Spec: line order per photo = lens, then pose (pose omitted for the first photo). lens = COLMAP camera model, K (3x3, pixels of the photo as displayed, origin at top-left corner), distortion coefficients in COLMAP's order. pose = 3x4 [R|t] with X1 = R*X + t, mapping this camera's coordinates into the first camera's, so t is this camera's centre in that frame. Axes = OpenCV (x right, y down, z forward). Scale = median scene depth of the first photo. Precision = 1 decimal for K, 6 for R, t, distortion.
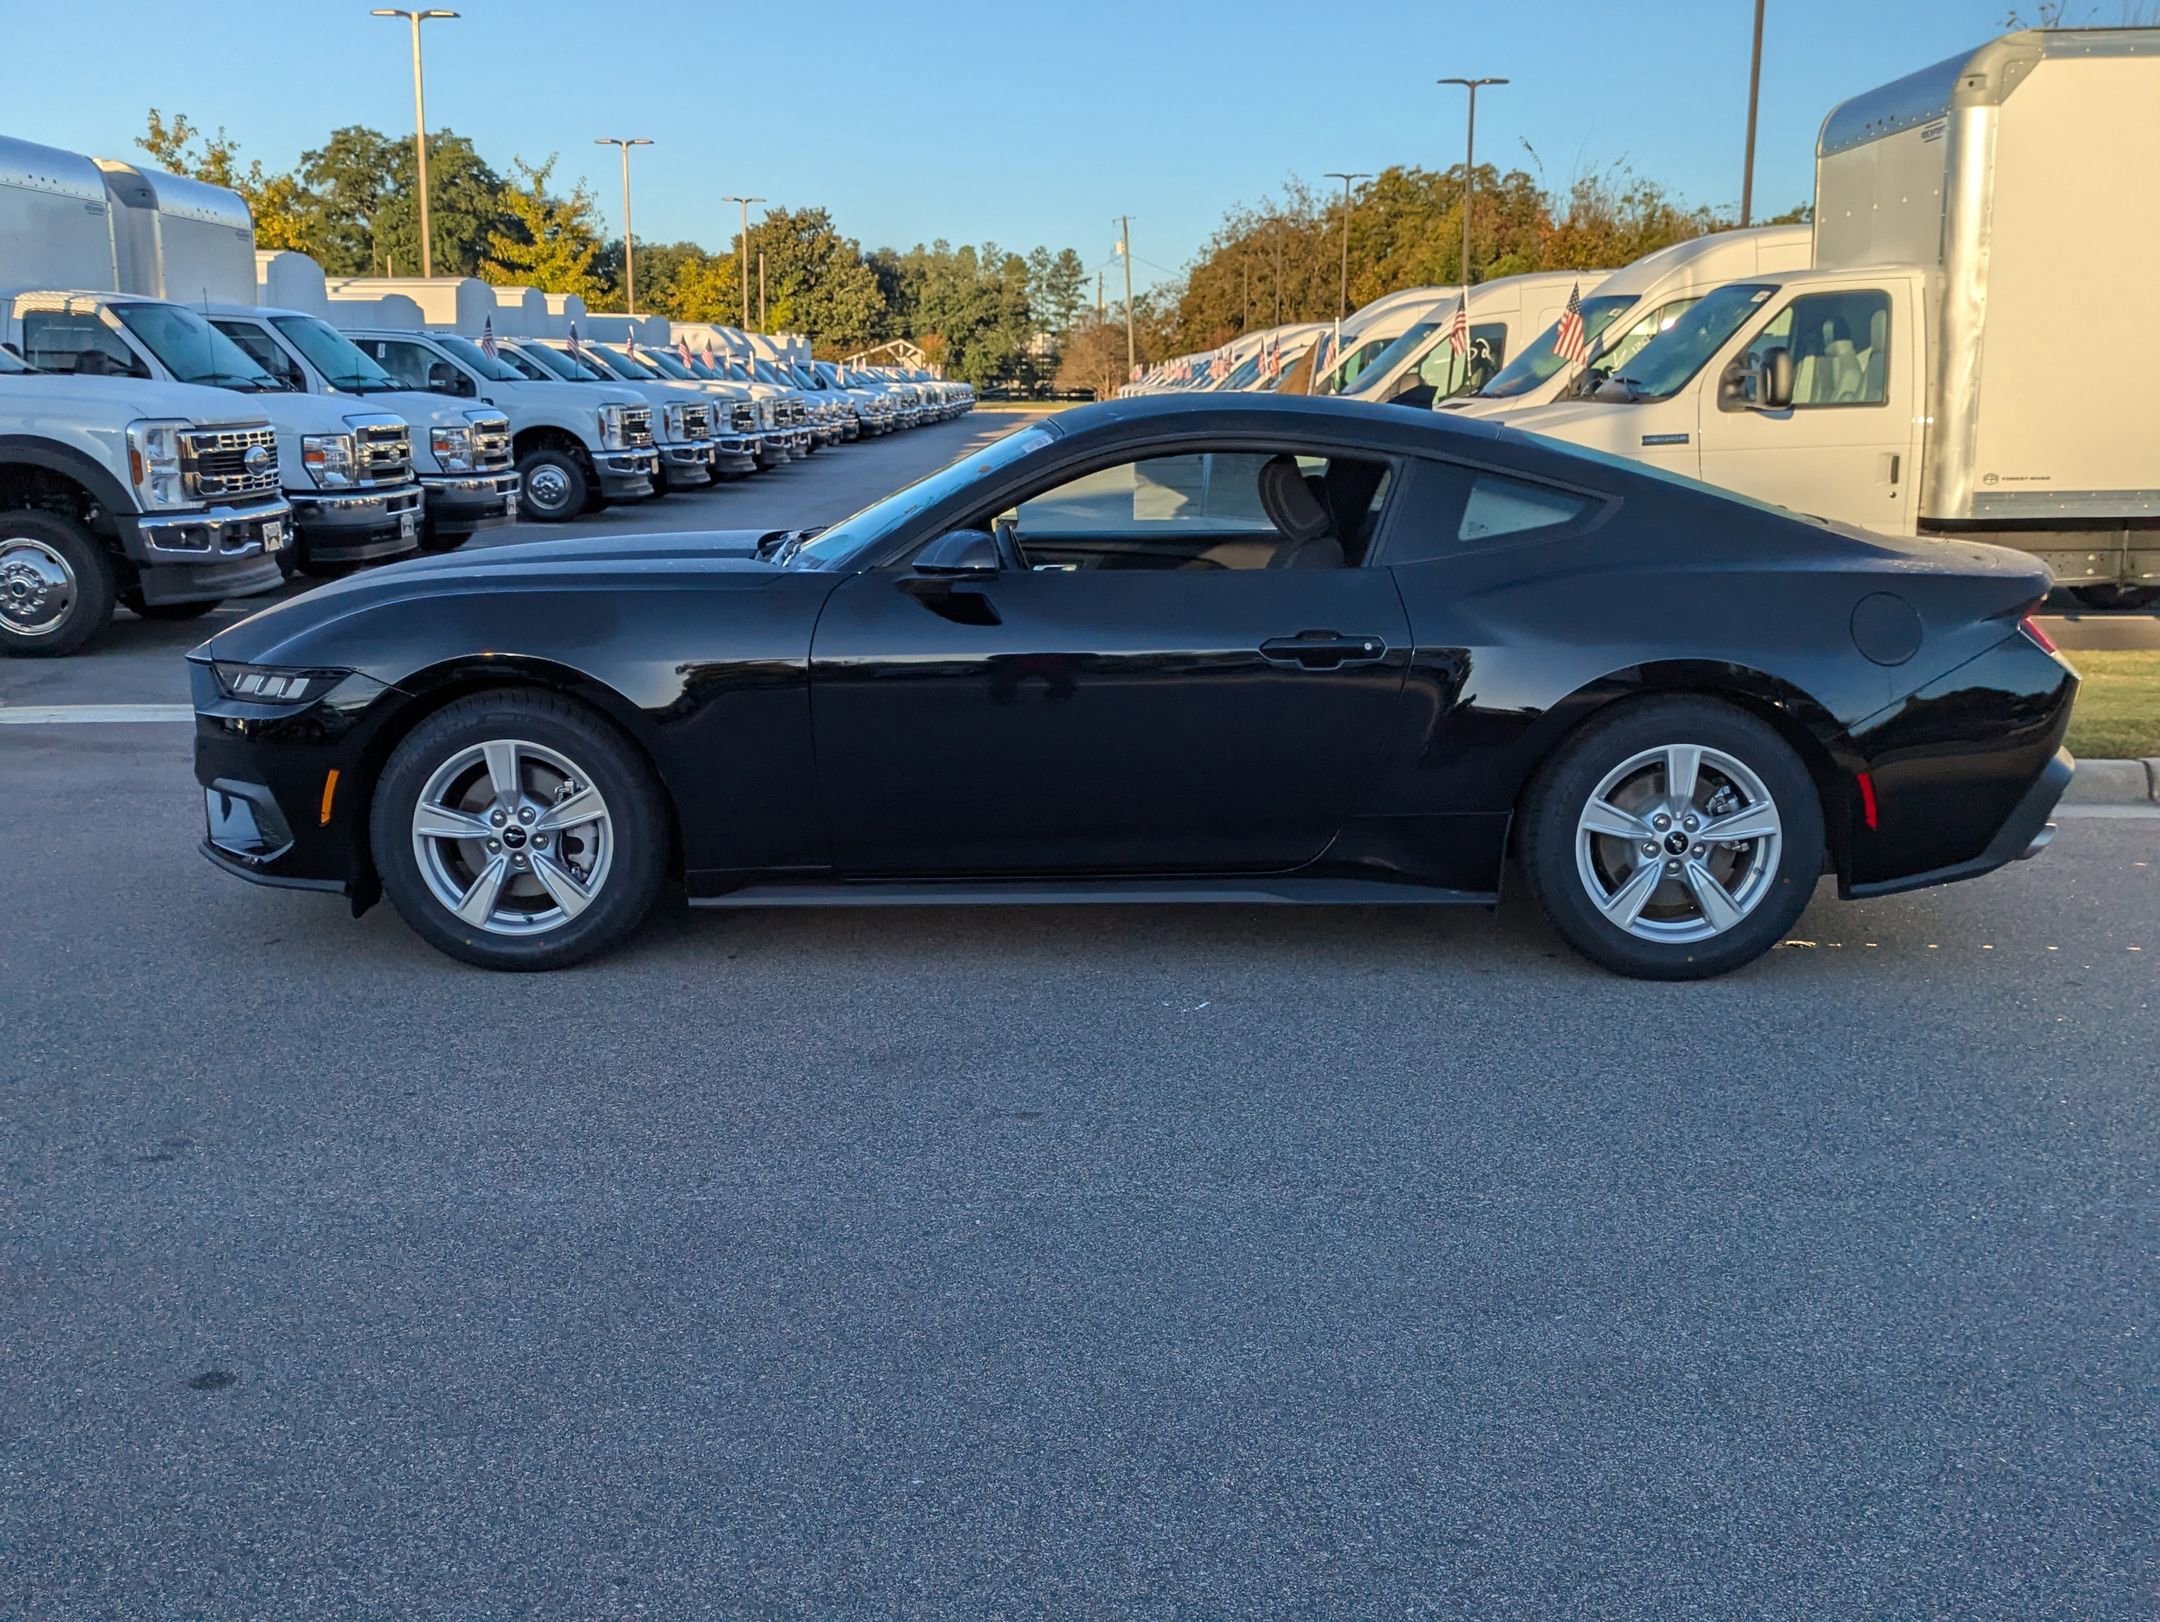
lens RADIAL K [[2286.2, 0, 1080.6], [0, 2286.2, 815.0], [0, 0, 1]] dist [0.054418, 0.000000]
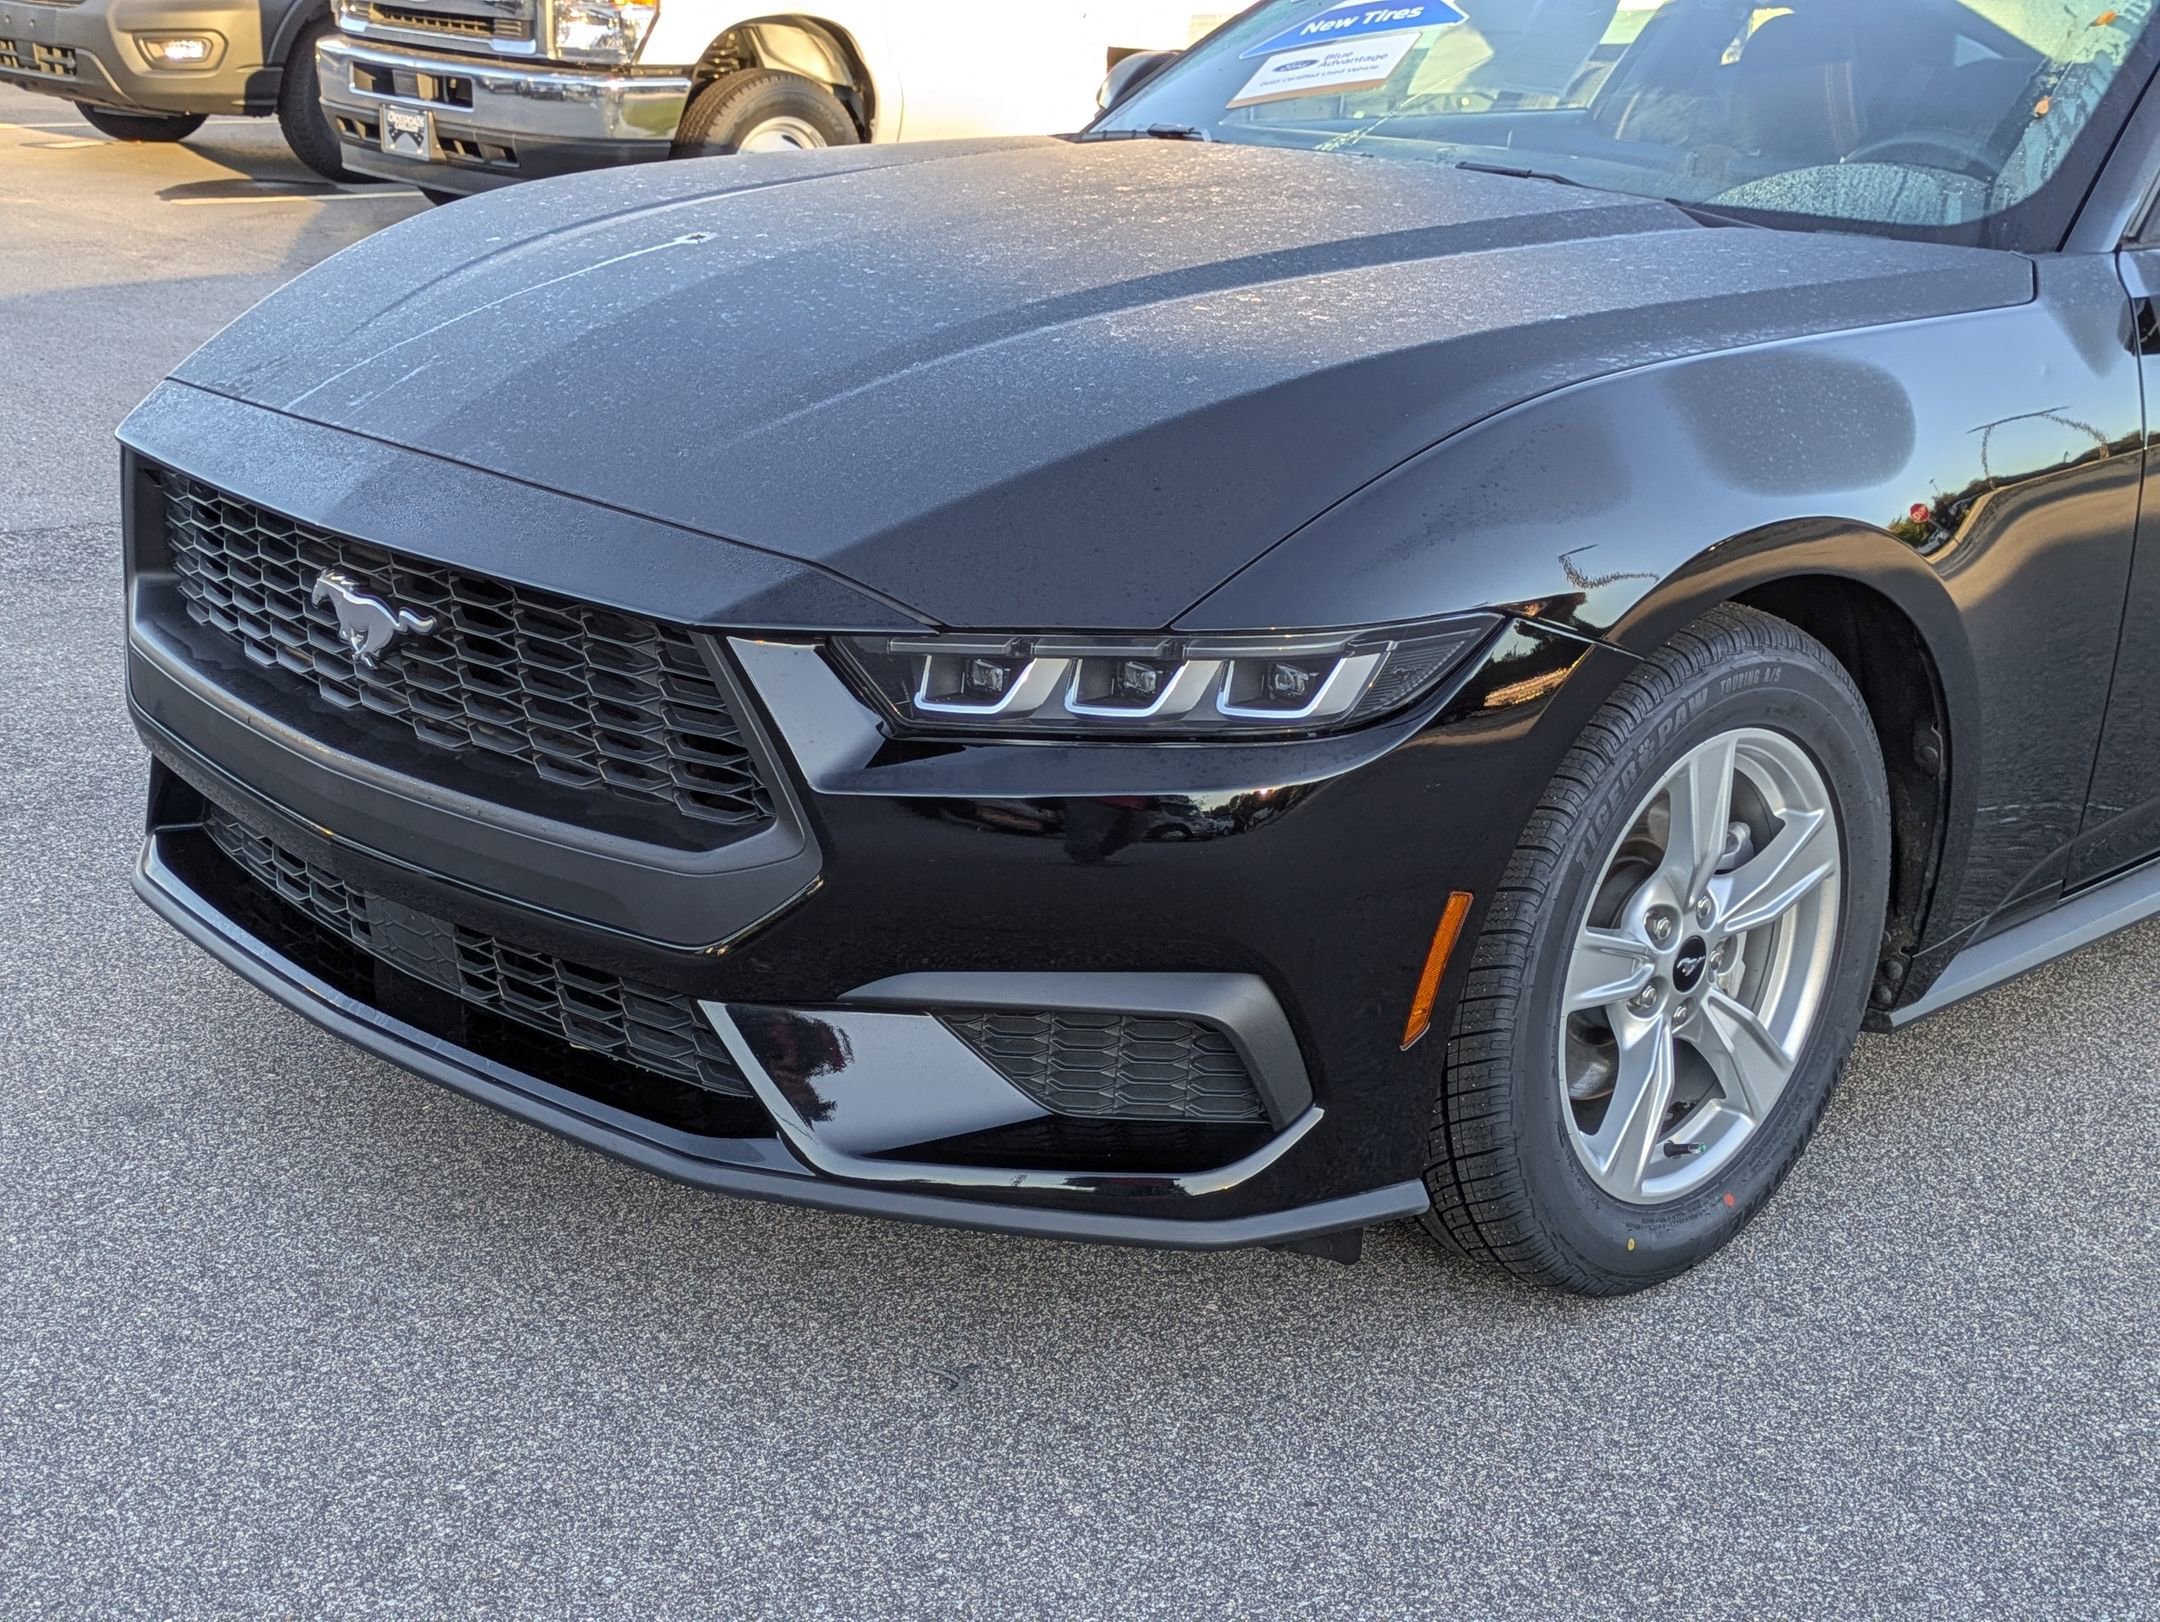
lens RADIAL K [[2954.5, 0, 1065.1], [0, 2954.5, 828.9], [0, 0, 1]] dist [0.063009, 0.000000]
pose [[0.702731, -0.186381, 0.686609, -0.669584], [0.086908, 0.980336, 0.177165, -0.114328], [-0.706128, -0.064828, 0.705111, 0.700931]]
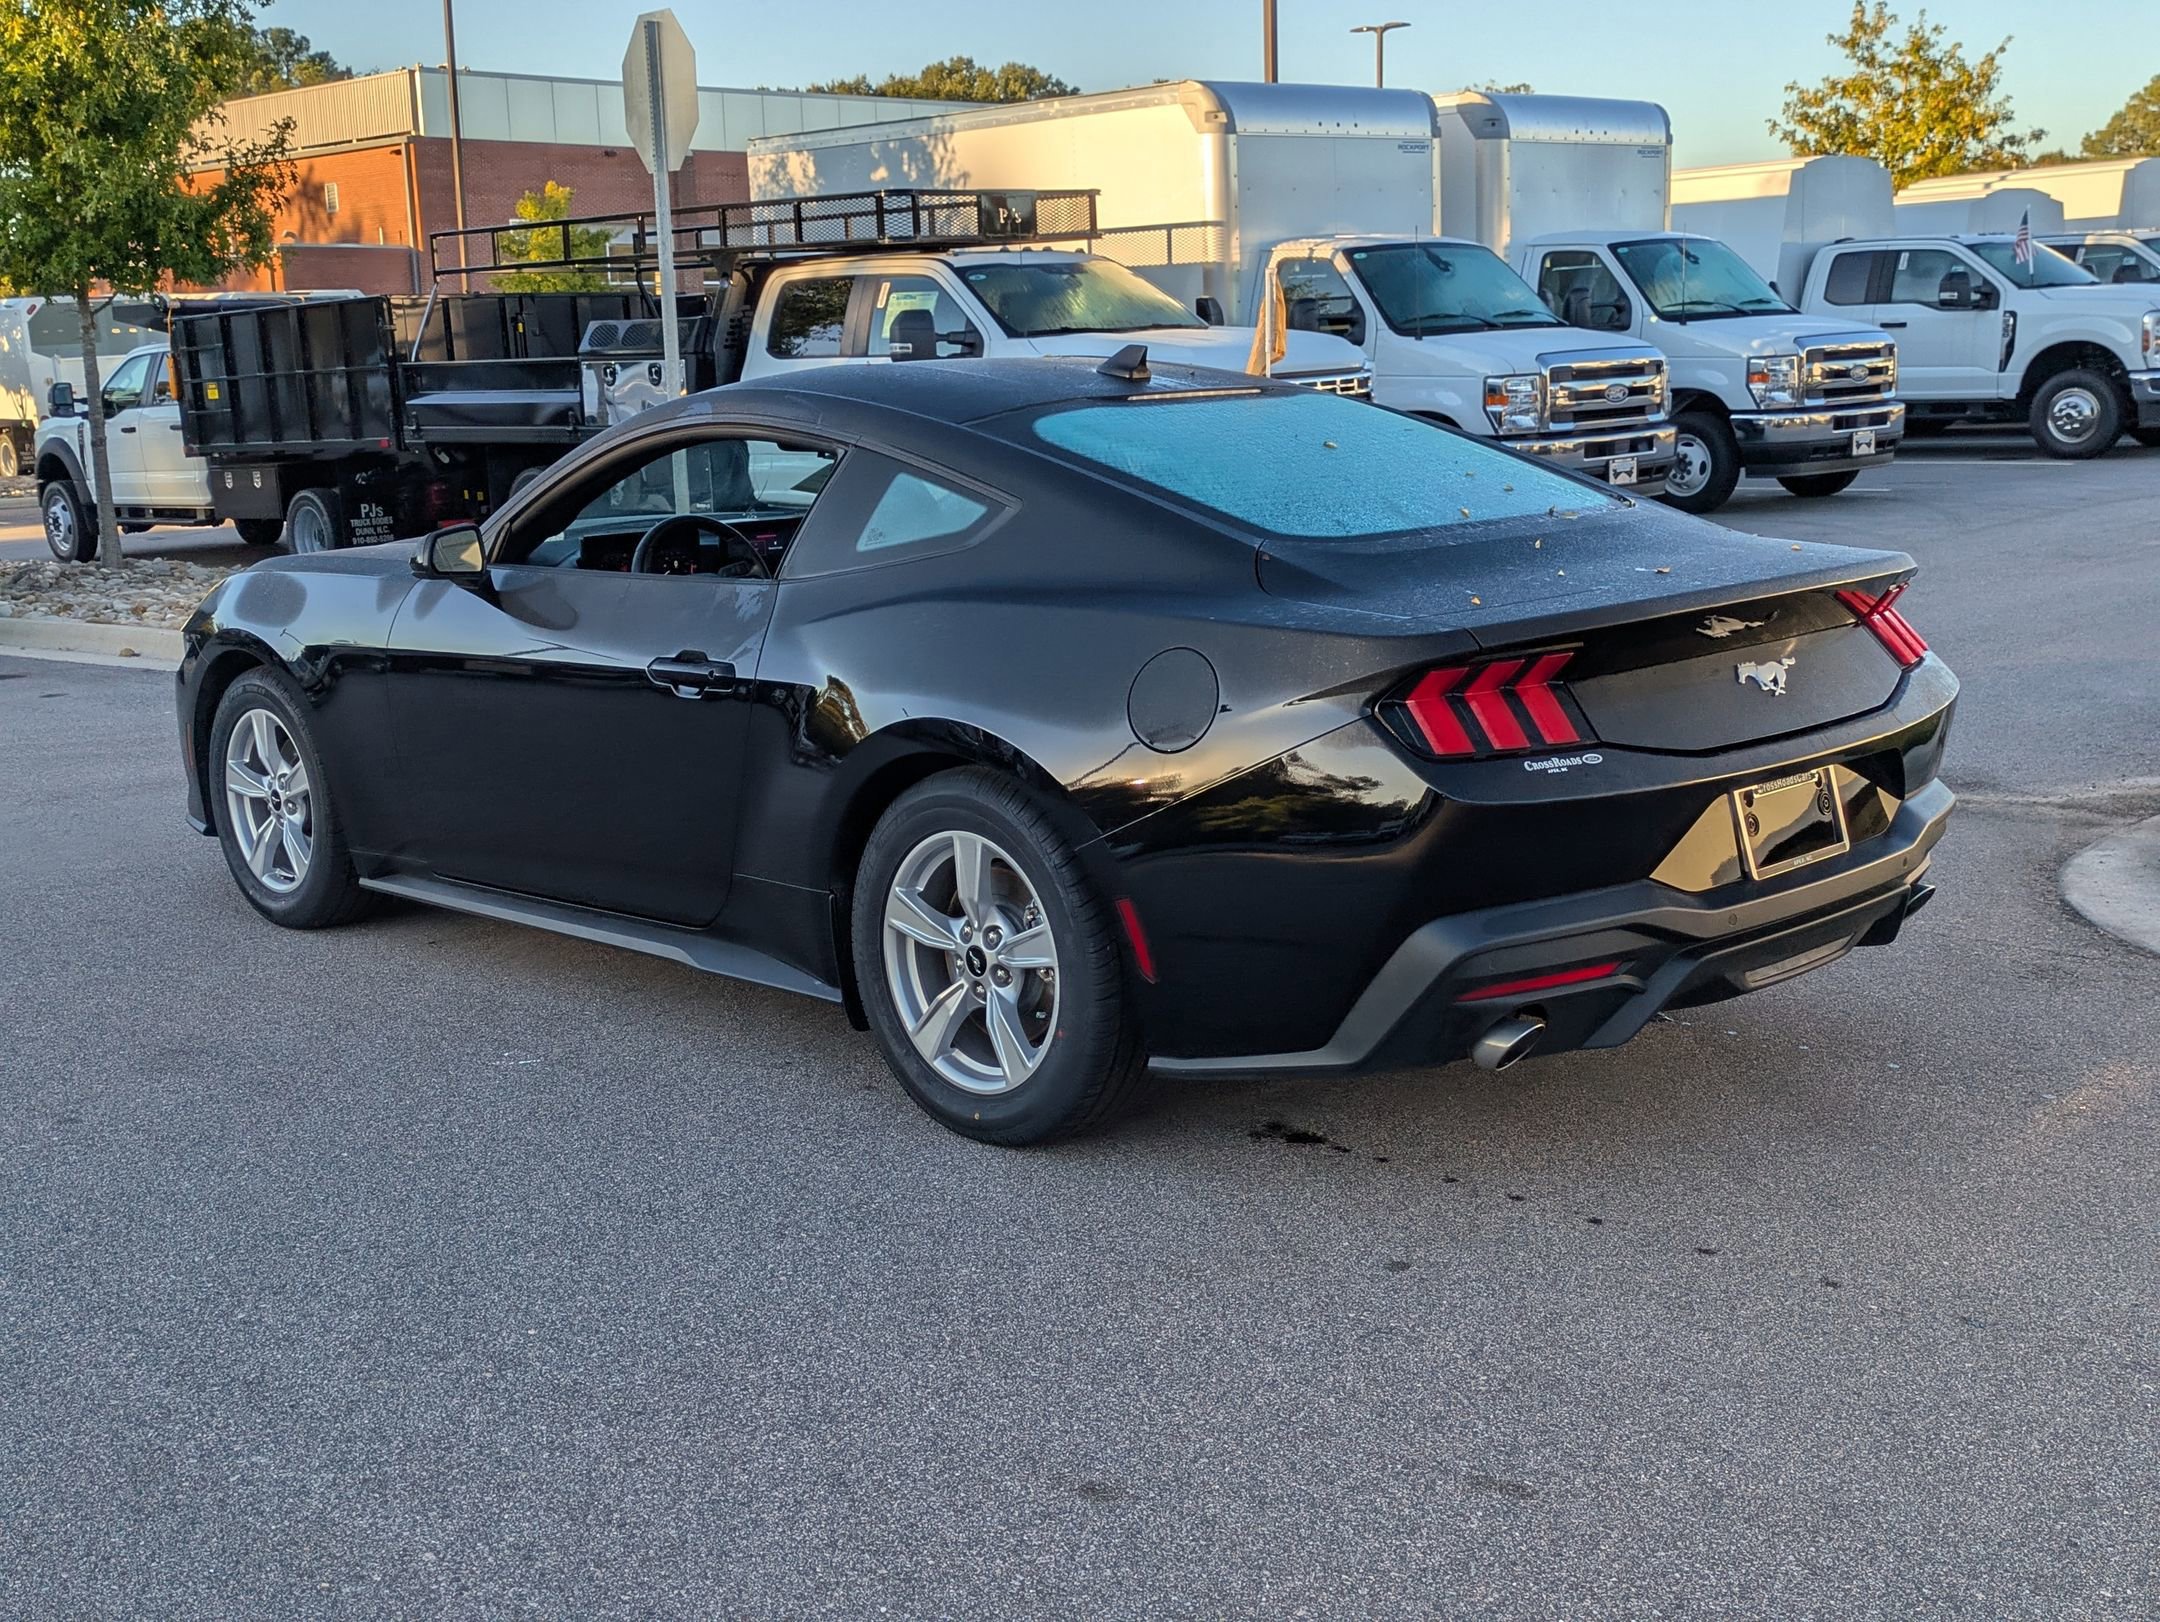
lens RADIAL K [[2563.5, 0, 1077.8], [0, 2563.5, 809.1], [0, 0, 1]] dist [0.085150, 0.000000]
pose [[0.699608, 0.103770, -0.706952, 0.862685], [-0.093371, 0.994191, 0.053531, -0.085005], [0.708400, 0.028558, 0.705233, 0.412867]]
